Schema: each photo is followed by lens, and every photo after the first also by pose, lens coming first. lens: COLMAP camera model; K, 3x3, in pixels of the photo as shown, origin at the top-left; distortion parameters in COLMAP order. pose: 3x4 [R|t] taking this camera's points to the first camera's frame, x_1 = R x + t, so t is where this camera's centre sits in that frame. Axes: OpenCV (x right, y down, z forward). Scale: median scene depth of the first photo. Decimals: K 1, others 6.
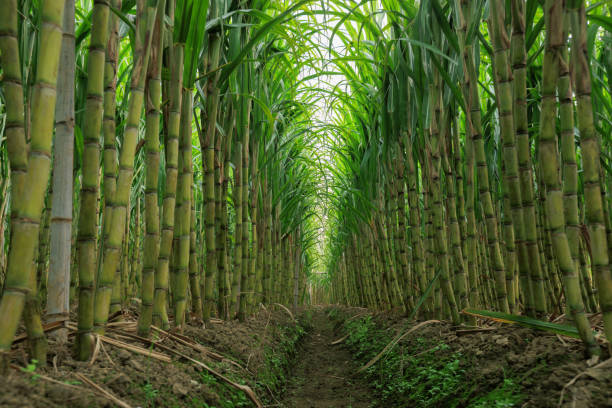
lens RADIAL K [[596.3, 0, 306.0], [0, 596.3, 204.0], [0, 0, 1]] dist [0.071164, -0.003540]
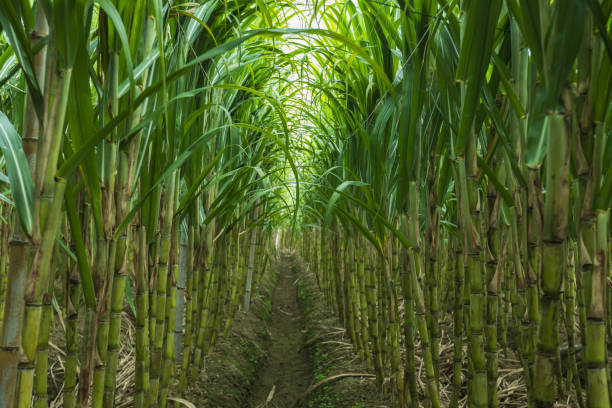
lens RADIAL K [[596.3, 0, 306.0], [0, 596.3, 204.0], [0, 0, 1]] dist [0.071164, -0.003540]
pose [[0.996780, 0.065577, 0.046136, 0.015273], [-0.070987, 0.989291, 0.127535, -0.053466], [-0.037279, -0.130399, 0.990761, 0.415556]]
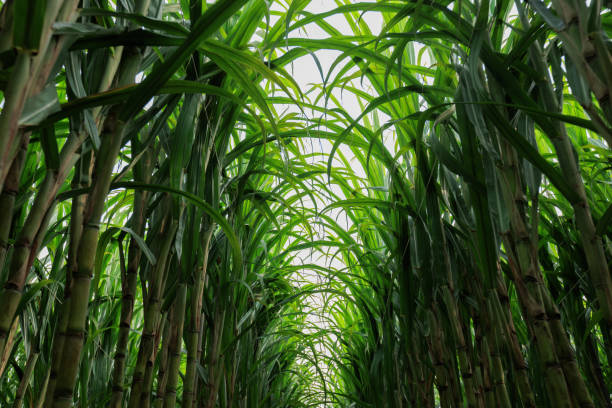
lens RADIAL K [[596.3, 0, 306.0], [0, 596.3, 204.0], [0, 0, 1]] dist [0.071164, -0.003540]
pose [[0.999951, 0.003948, 0.009045, 0.003706], [-0.000122, 0.921357, -0.388717, 0.027815], [-0.009868, 0.388697, 0.921313, 0.187306]]
